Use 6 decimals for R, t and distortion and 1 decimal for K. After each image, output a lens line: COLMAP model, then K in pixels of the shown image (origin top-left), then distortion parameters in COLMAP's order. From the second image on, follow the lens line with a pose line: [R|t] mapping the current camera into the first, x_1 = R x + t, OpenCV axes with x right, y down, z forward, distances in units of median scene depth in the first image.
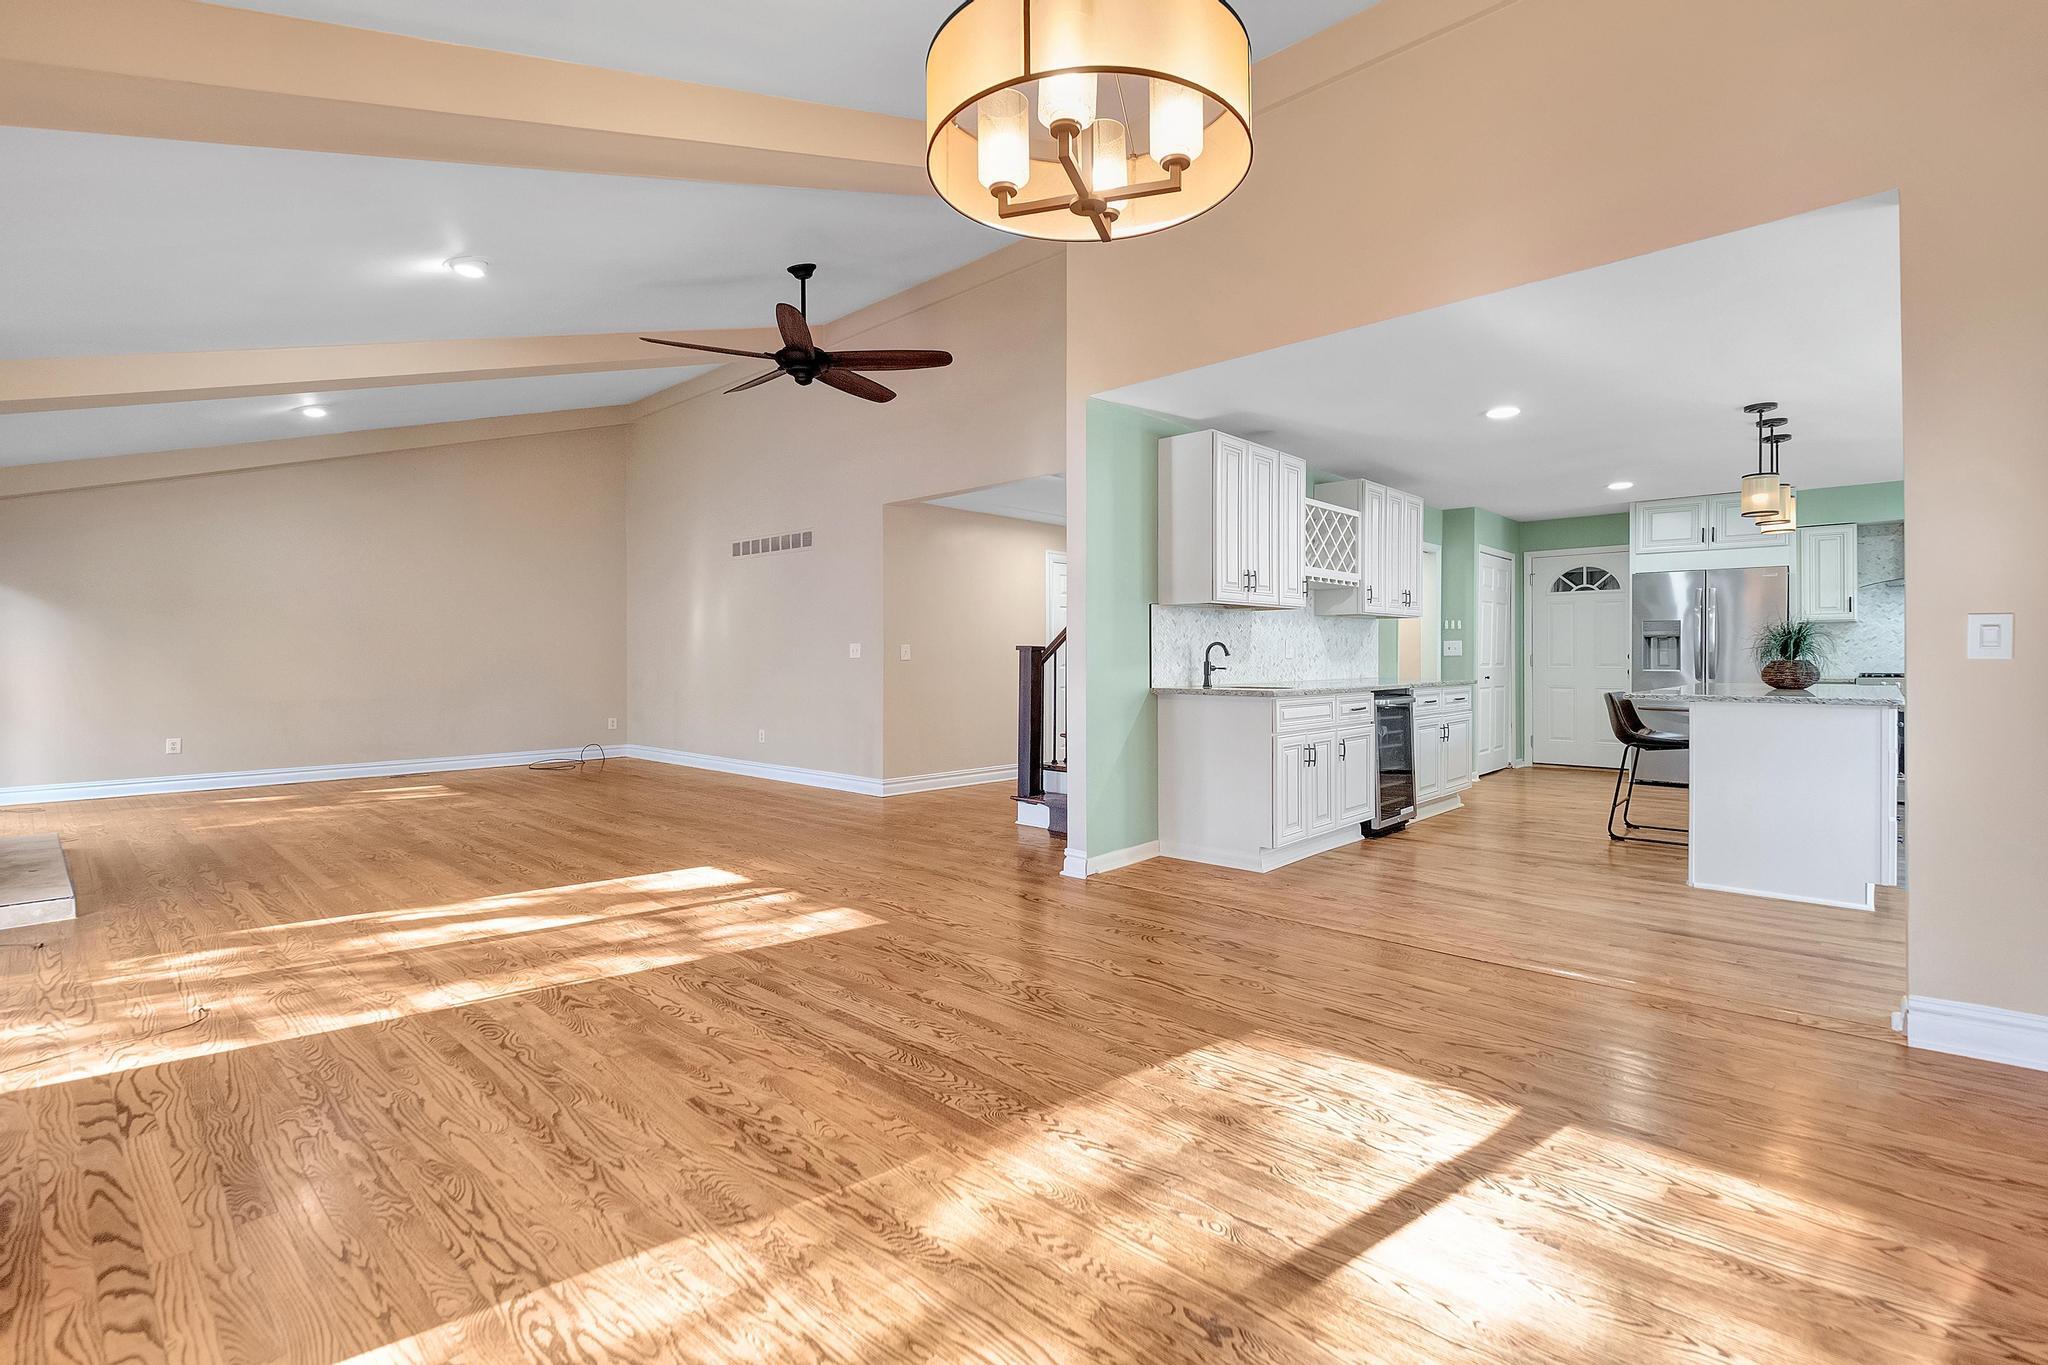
lens RADIAL K [[928.1, 0, 1036.3], [0, 928.1, 655.5], [0, 0, 1]] dist [0.000227, 0.000800]
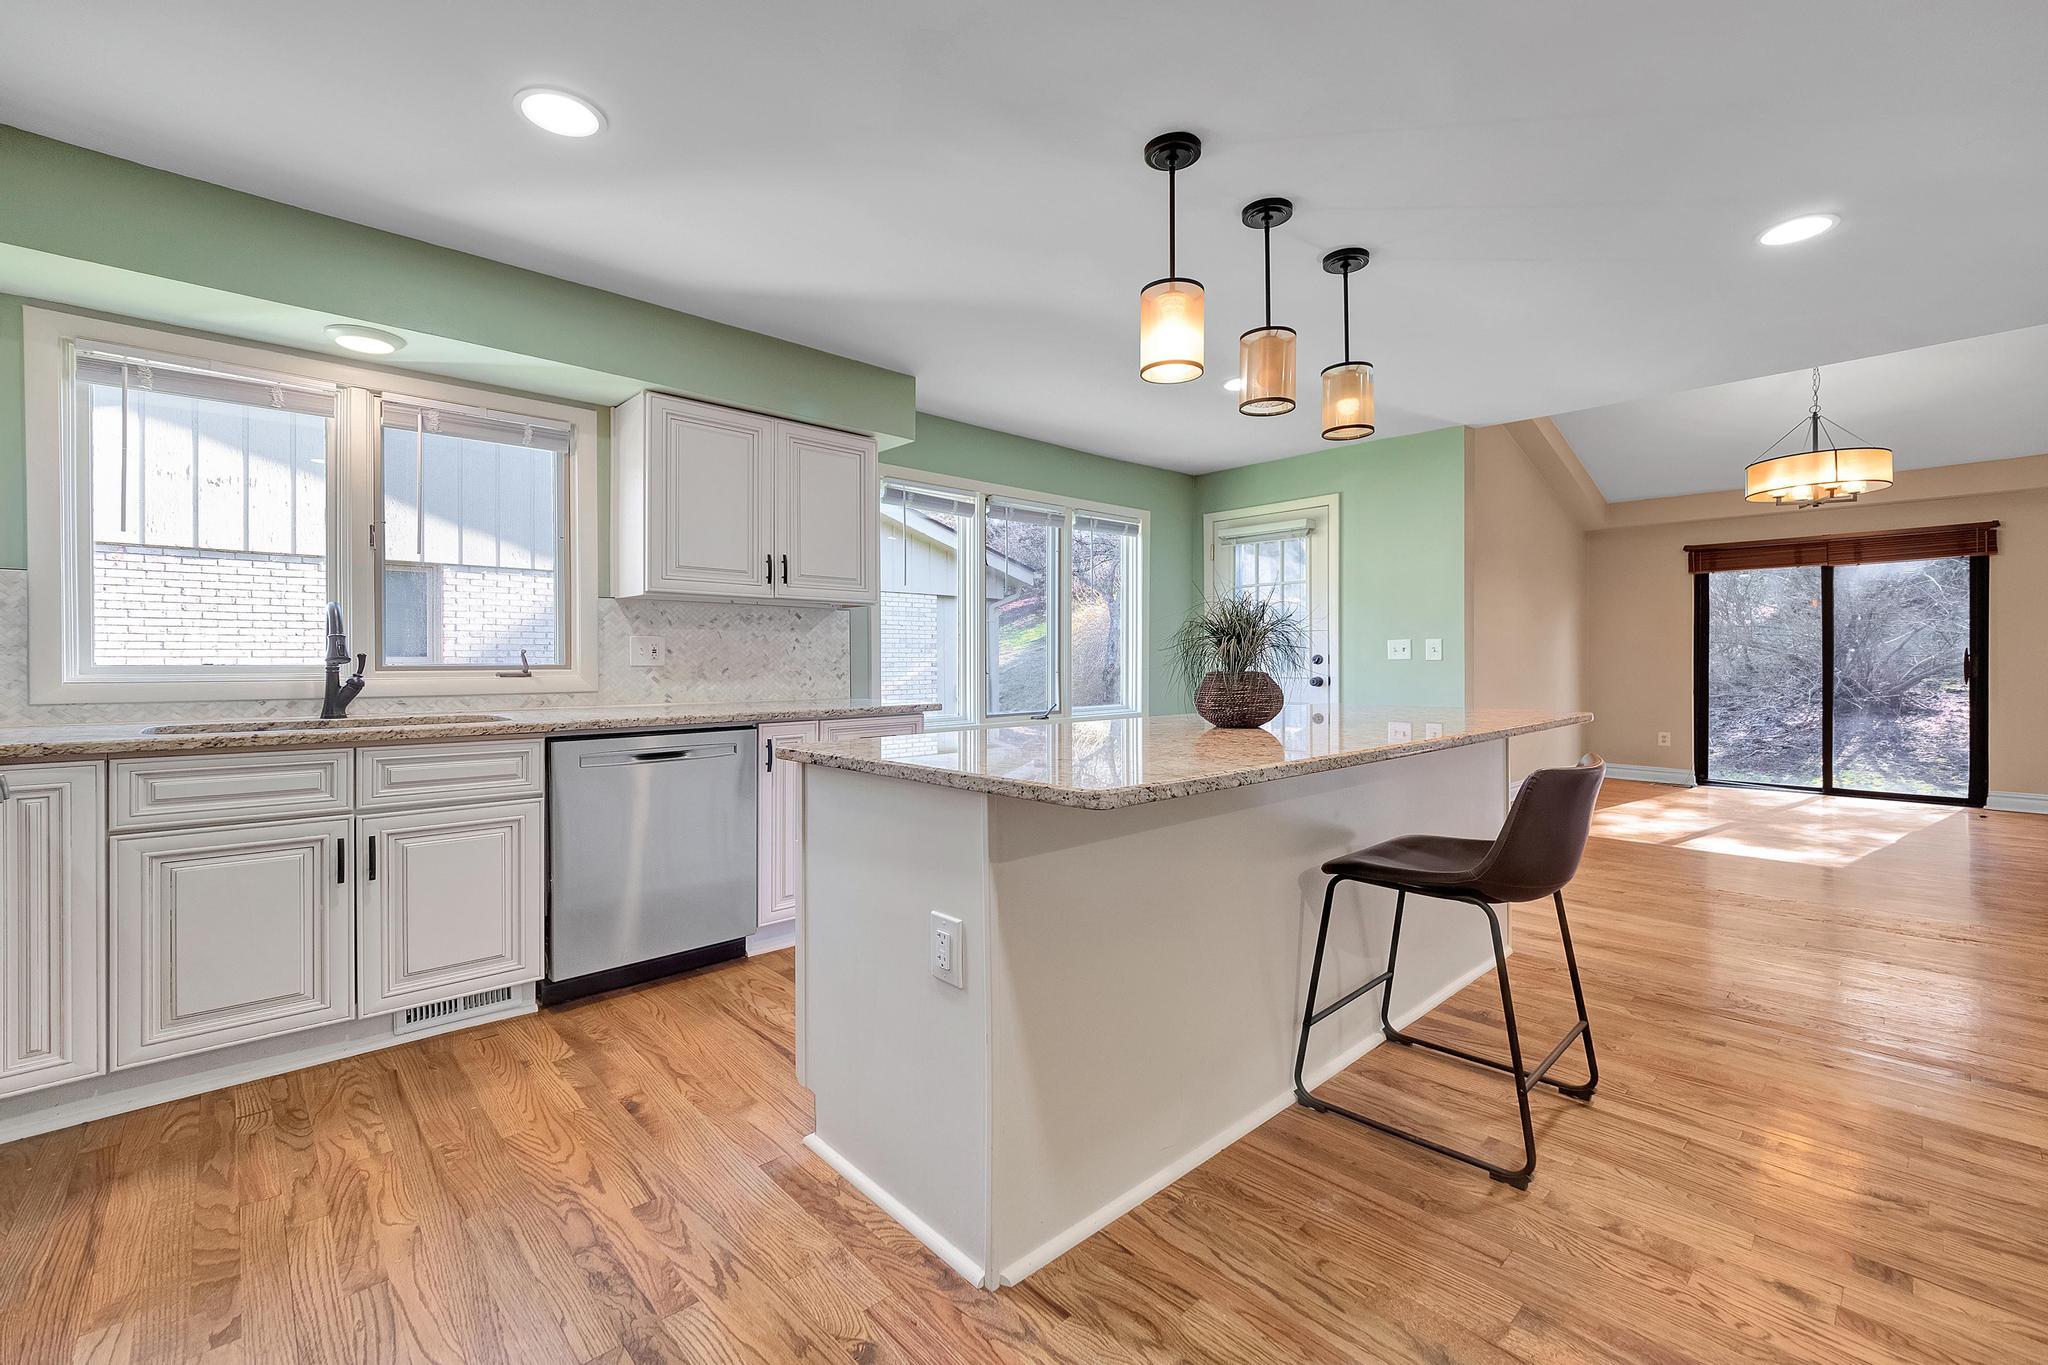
lens RADIAL K [[868.1, 0, 1018.0], [0, 868.1, 663.4], [0, 0, 1]] dist [-0.003412, -0.000240]
pose [[-0.996825, 0.006237, 0.079376, 0.761524], [0.006050, 0.999978, -0.002596, 0.000508], [-0.079390, -0.002107, -0.996841, 1.271172]]
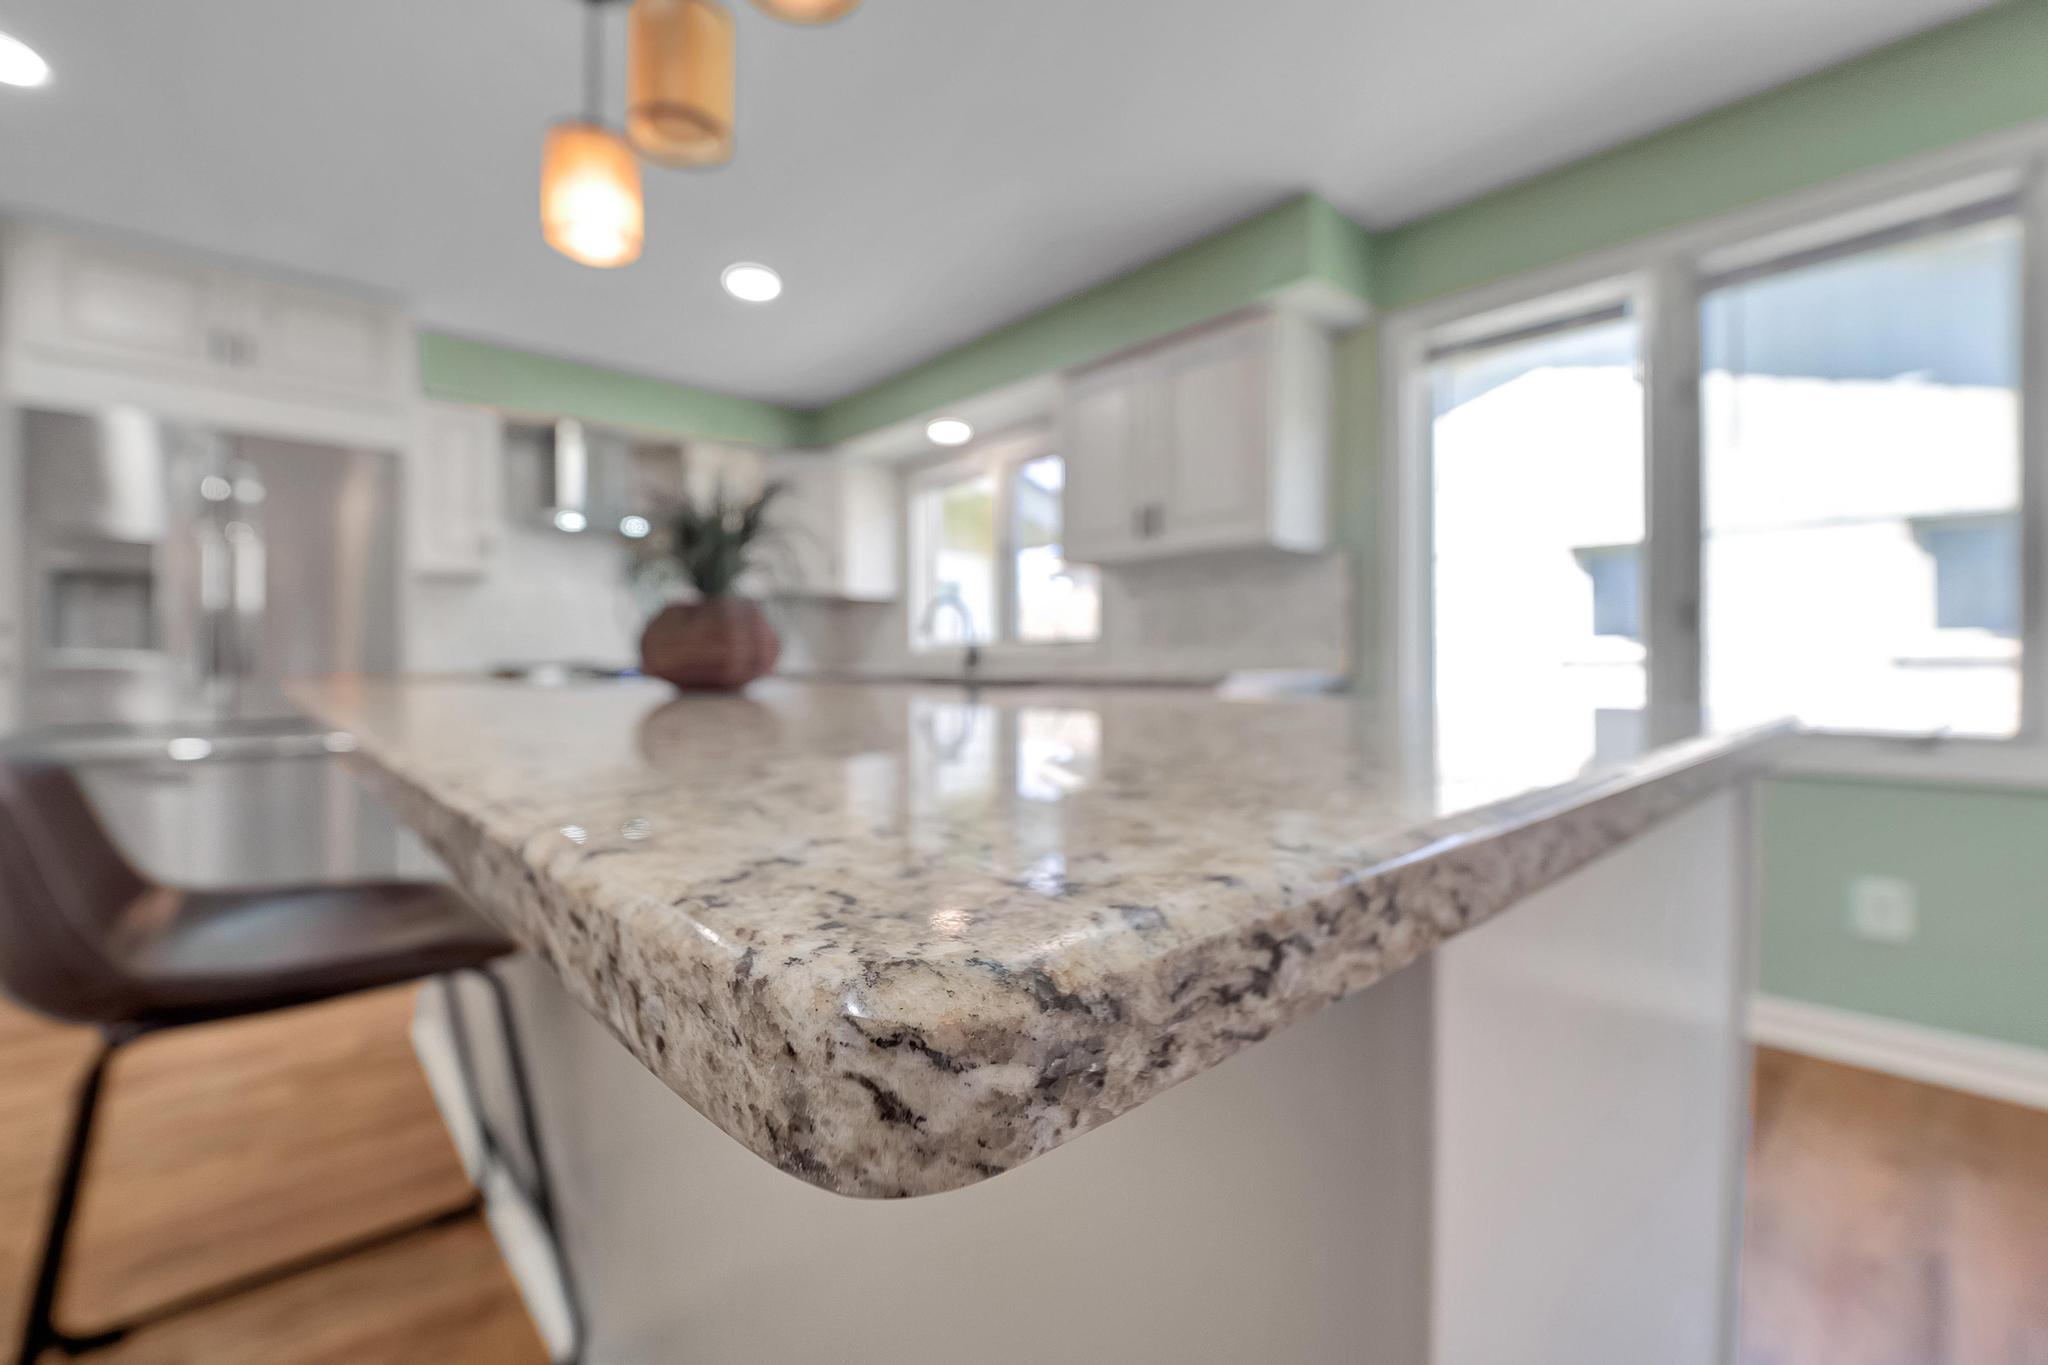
lens RADIAL K [[851.5, 0, 1005.6], [0, 851.5, 685.4], [0, 0, 1]] dist [0.003235, -0.000432]
pose [[0.109390, -0.017753, 0.993840, 0.451757], [-0.001113, 0.999838, 0.017983, 0.023843], [-0.993998, -0.003074, 0.109352, 0.735038]]
